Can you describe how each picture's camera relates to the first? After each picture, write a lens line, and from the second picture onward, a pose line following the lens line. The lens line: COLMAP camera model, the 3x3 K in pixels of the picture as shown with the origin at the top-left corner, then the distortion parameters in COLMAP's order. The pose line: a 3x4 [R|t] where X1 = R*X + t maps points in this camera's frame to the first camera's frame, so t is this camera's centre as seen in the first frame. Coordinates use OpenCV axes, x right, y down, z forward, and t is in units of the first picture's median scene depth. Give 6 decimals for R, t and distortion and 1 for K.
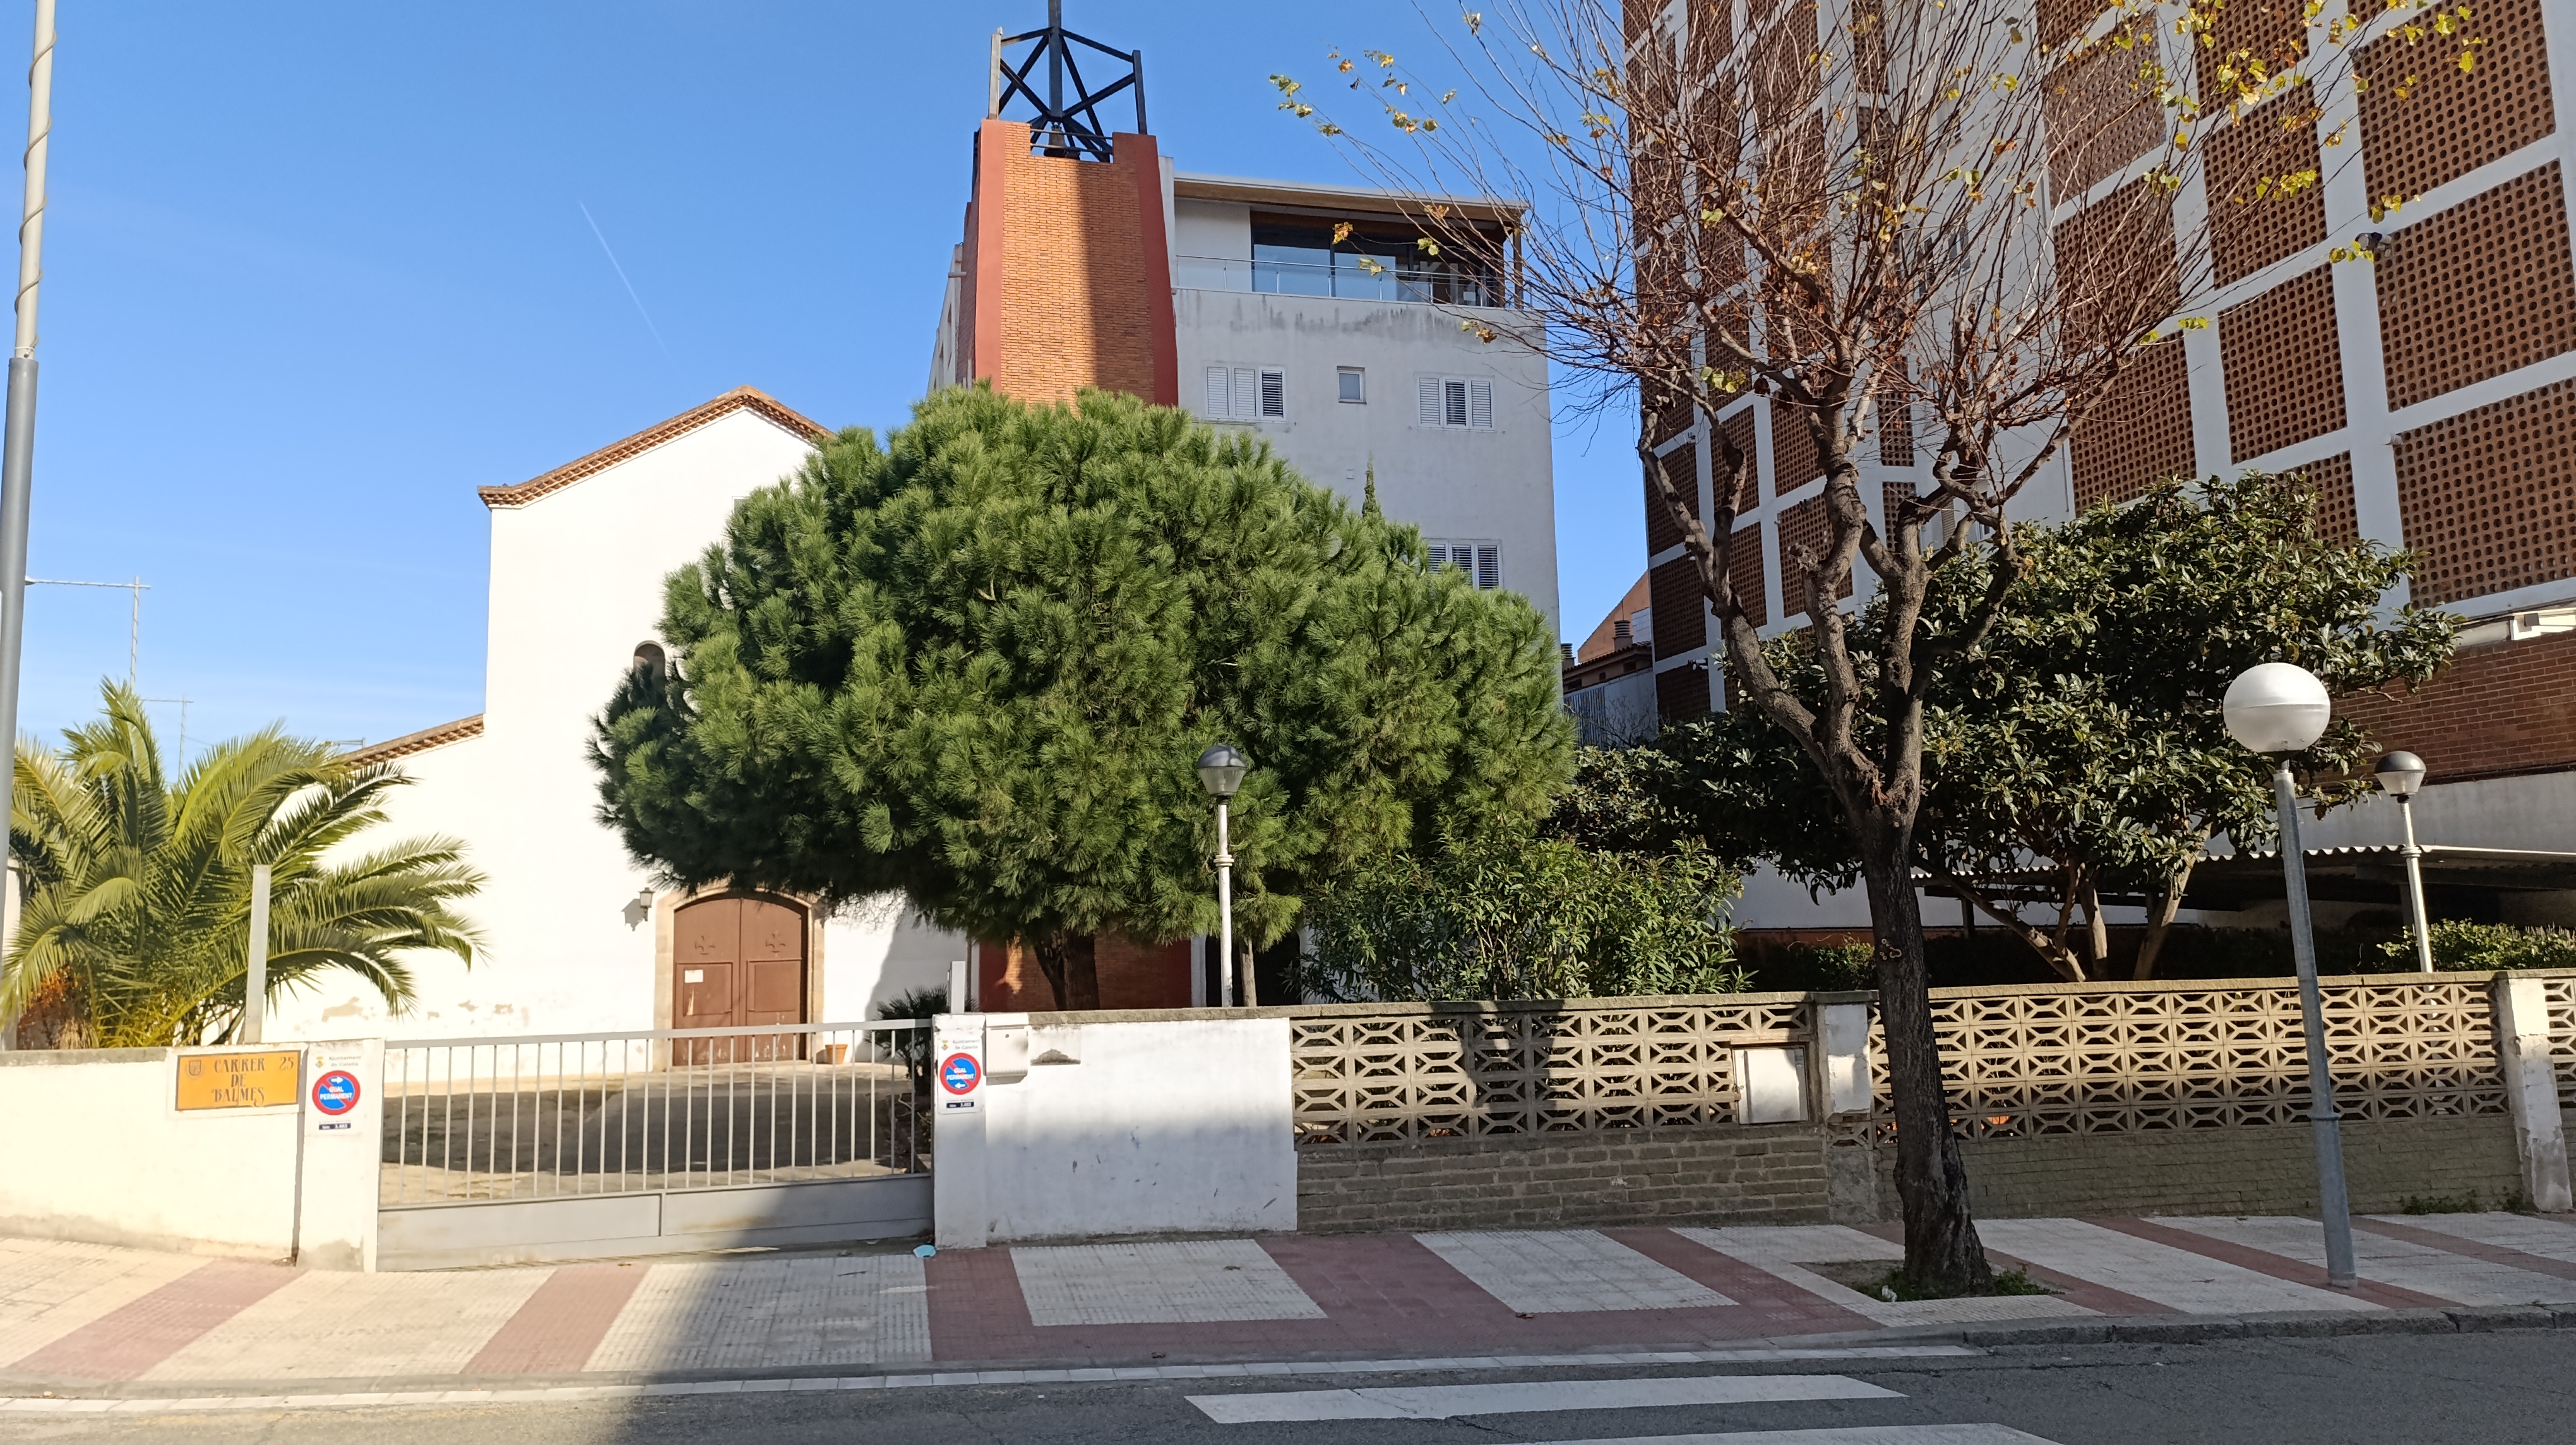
lens RADIAL K [[1867.1, 0, 1267.6], [0, 1867.1, 710.3], [0, 0, 1]] dist [0.031927, -0.017101]
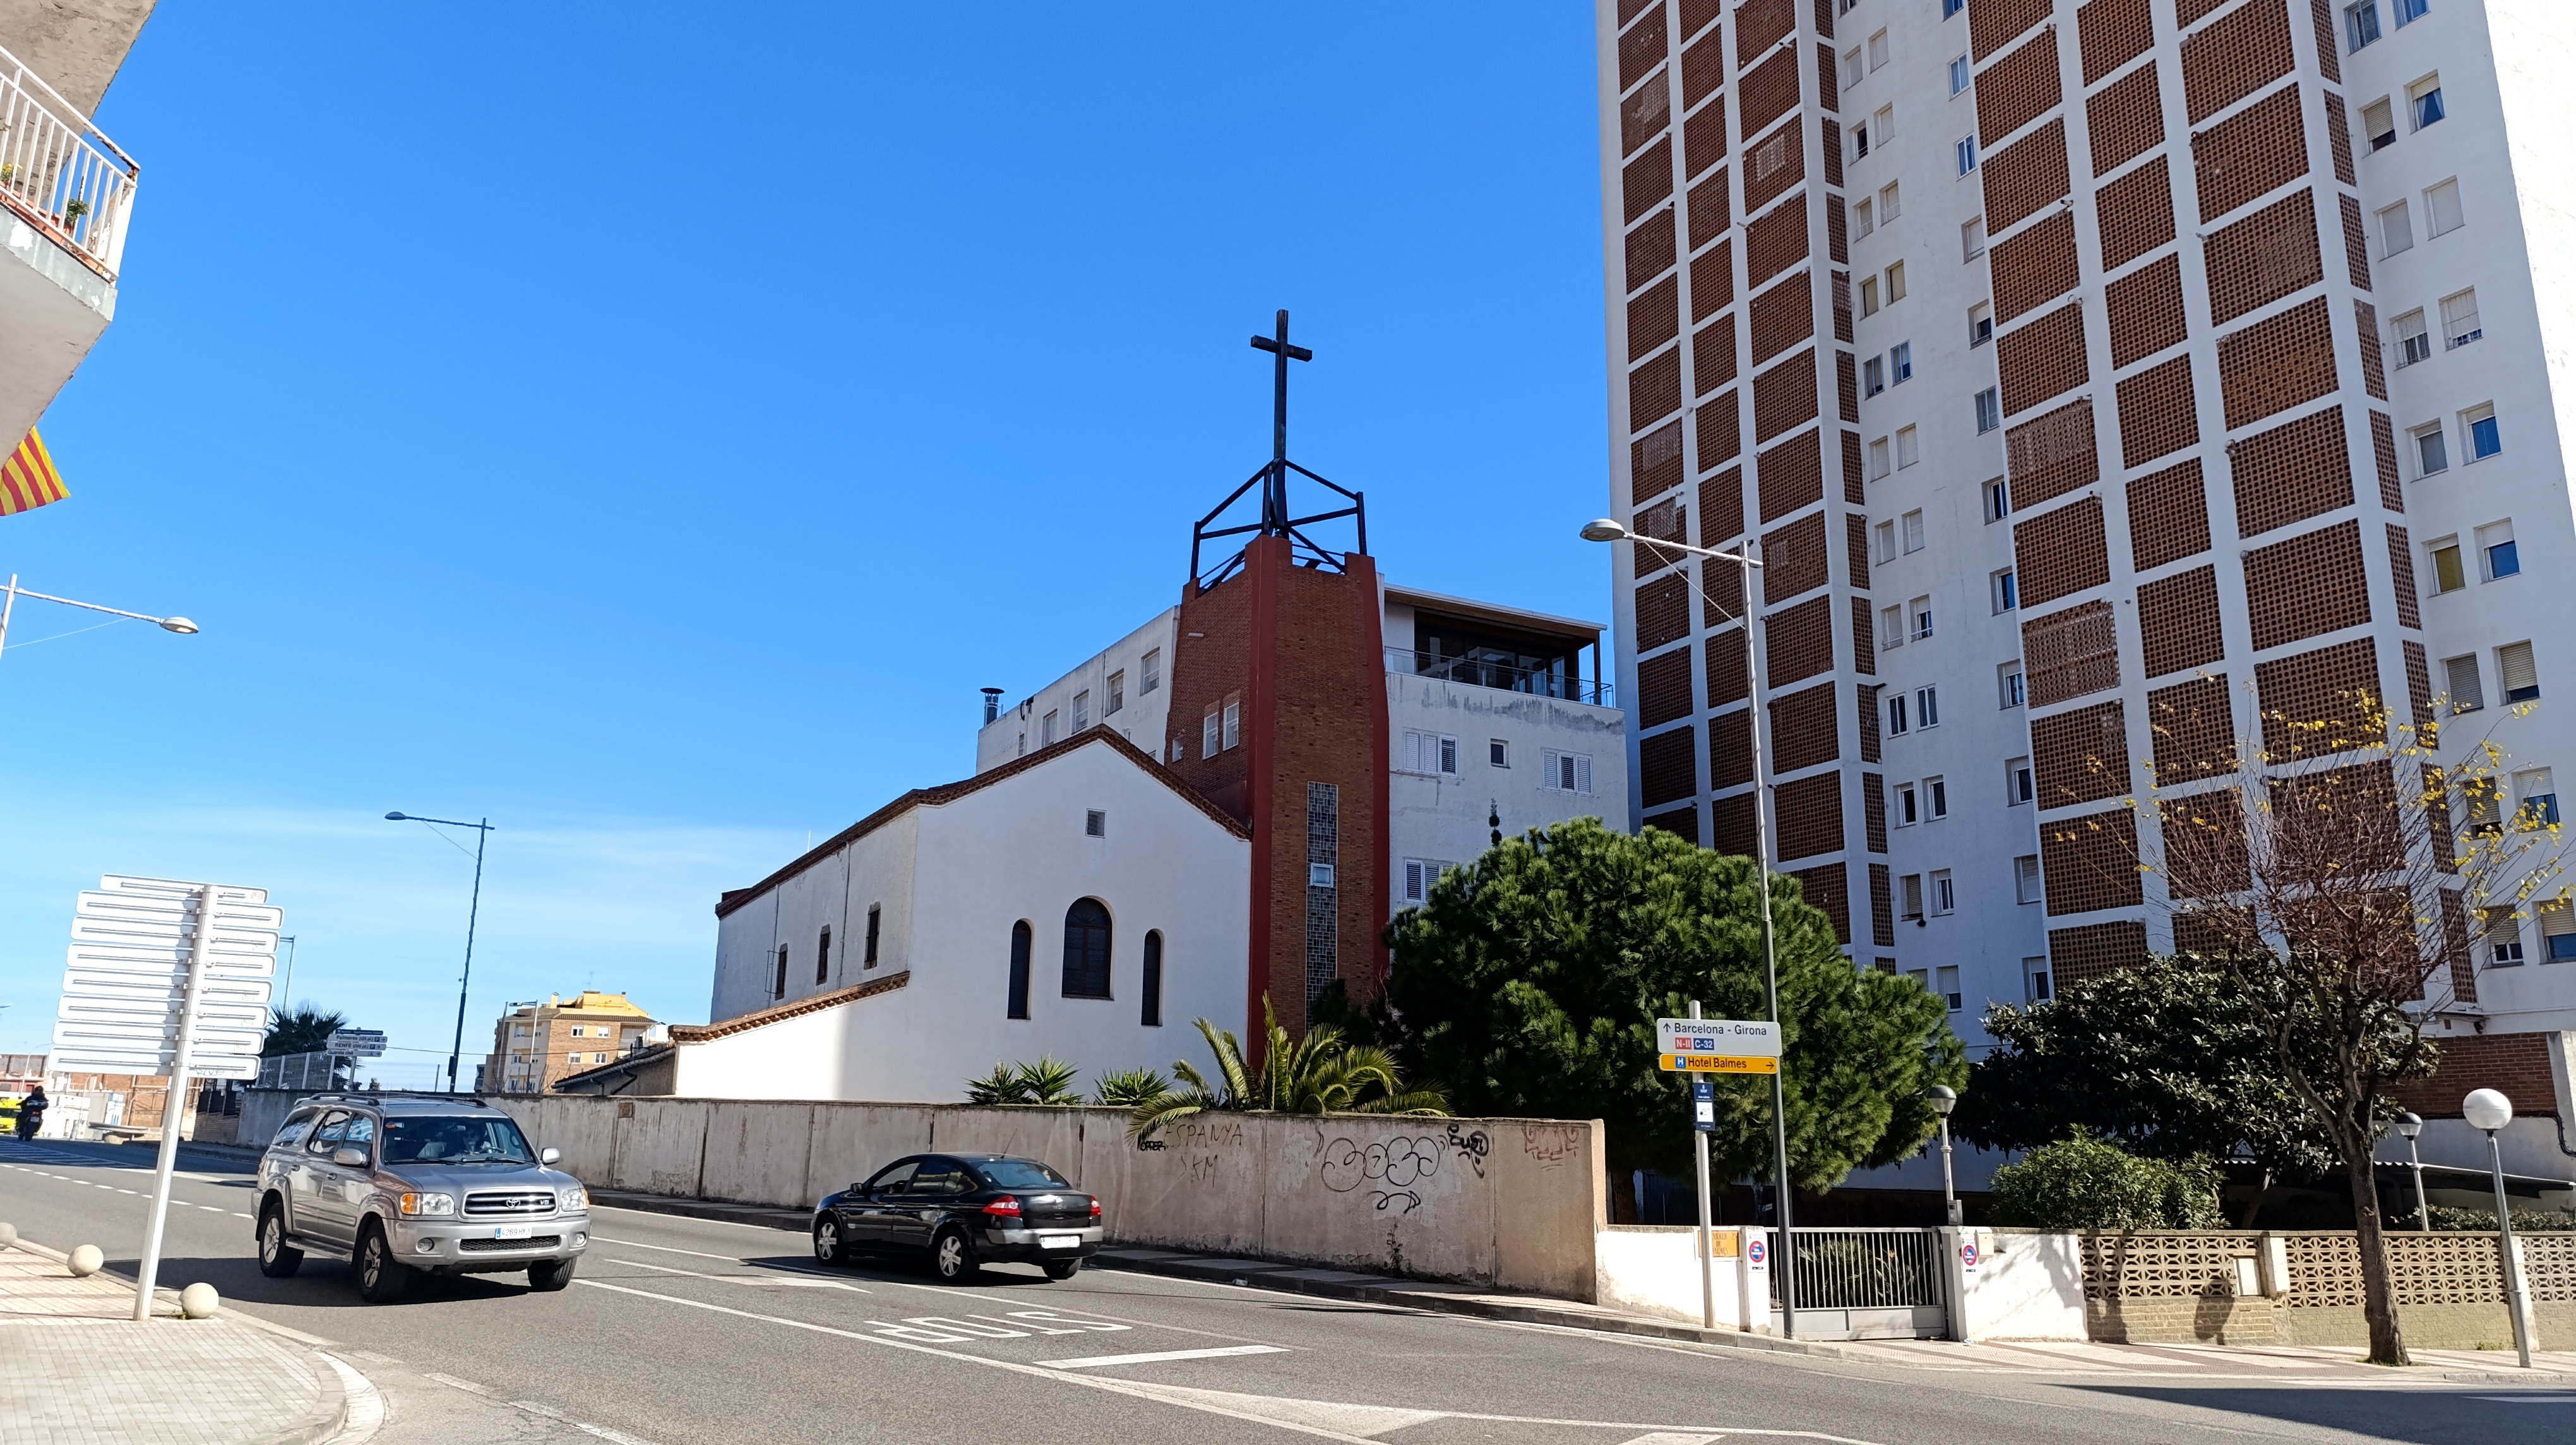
lens RADIAL K [[1867.1, 0, 1263.3], [0, 1867.1, 720.5], [0, 0, 1]] dist [0.031927, -0.017101]
pose [[0.966293, 0.099087, 0.237612, -0.927701], [-0.073002, 0.990540, -0.116193, -0.059214], [-0.246877, 0.094931, 0.964386, -0.548256]]
